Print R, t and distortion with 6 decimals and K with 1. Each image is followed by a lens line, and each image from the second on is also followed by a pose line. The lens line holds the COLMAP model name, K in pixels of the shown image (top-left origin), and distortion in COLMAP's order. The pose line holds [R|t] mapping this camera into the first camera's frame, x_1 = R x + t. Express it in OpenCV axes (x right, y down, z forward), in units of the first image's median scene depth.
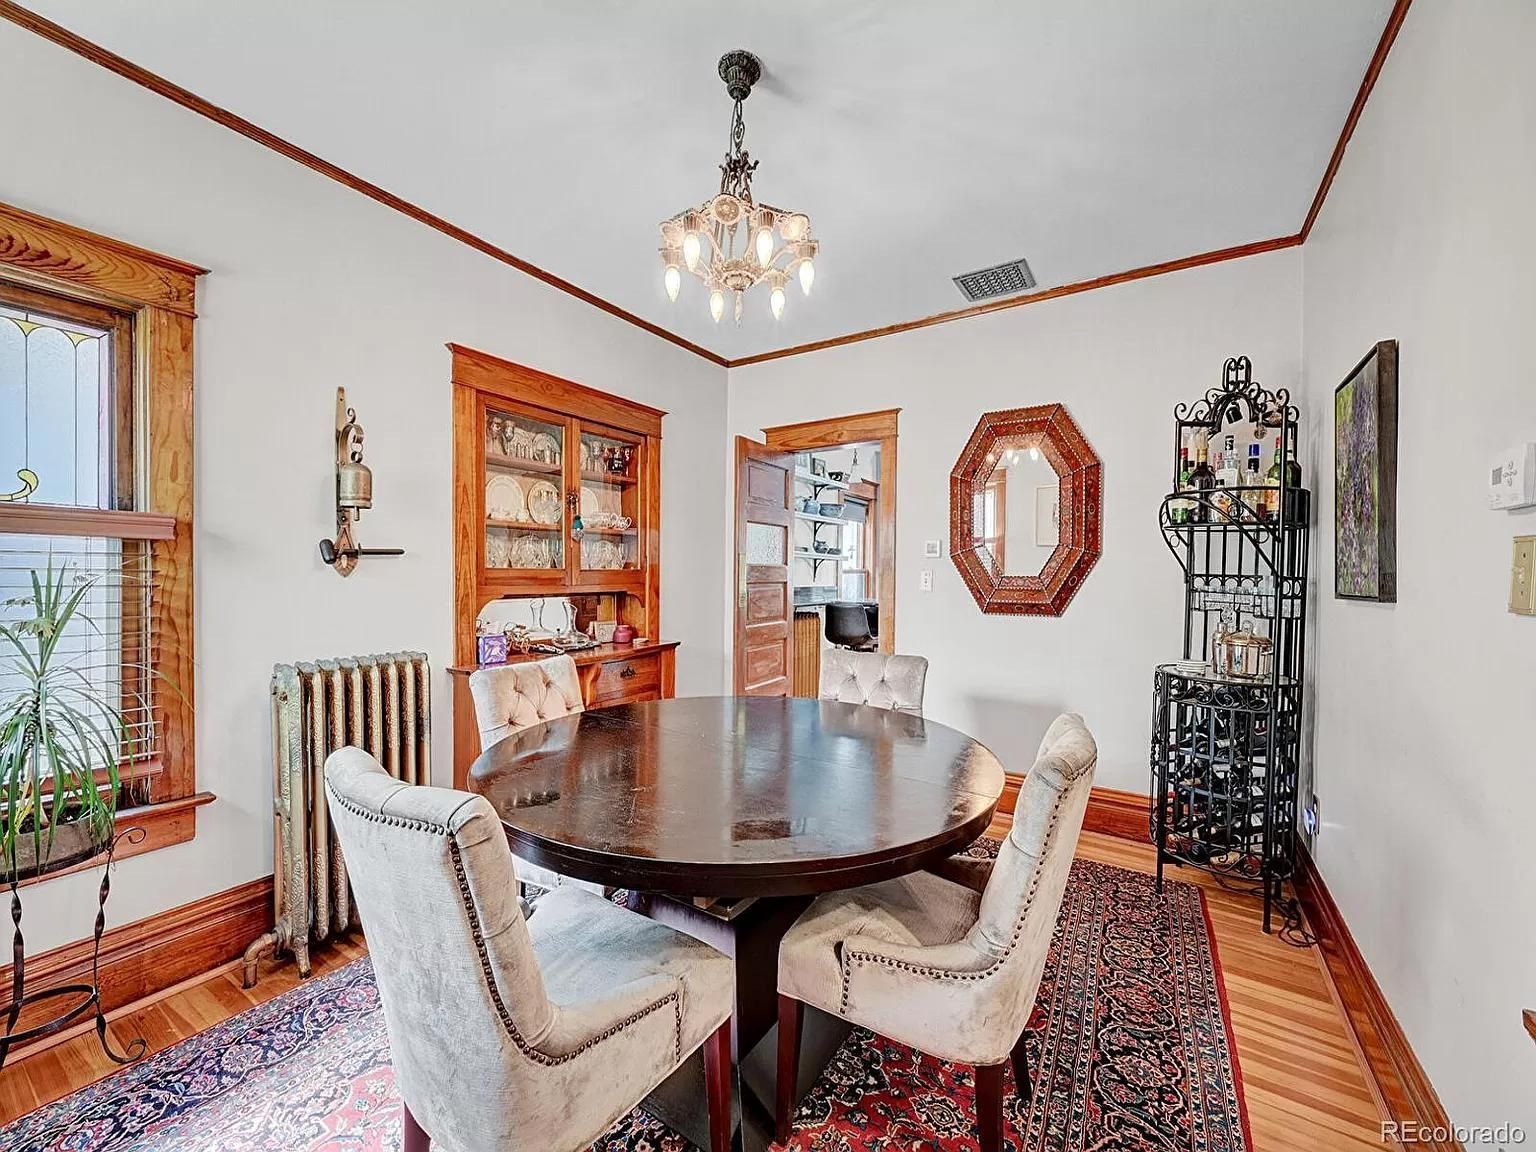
lens RADIAL K [[599.7, 0, 773.1], [0, 599.7, 584.2], [0, 0, 1]] dist [-0.000988, -0.000283]
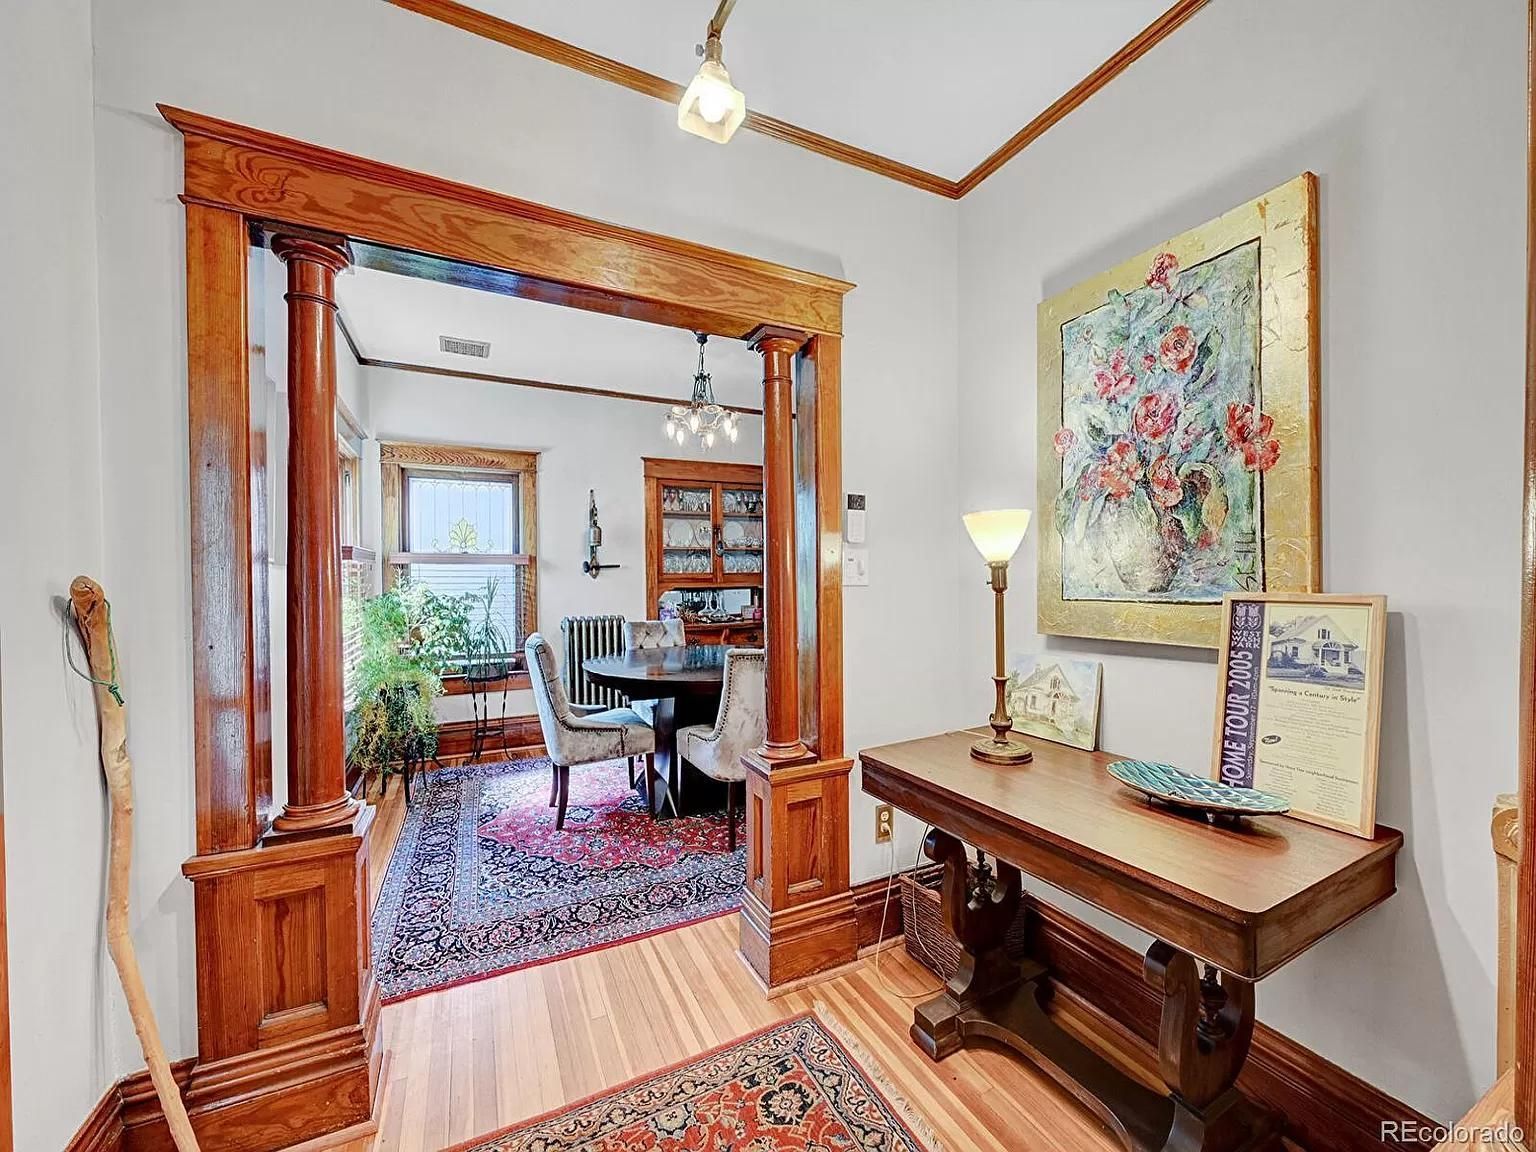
lens RADIAL K [[599.7, 0, 766.6], [0, 599.7, 578.9], [0, 0, 1]] dist [-0.000988, -0.000283]
pose [[0.852856, -0.013727, -0.521966, 0.897696], [0.006087, 0.999848, -0.016348, 0.026101], [0.522111, 0.010765, 0.852810, -0.477895]]
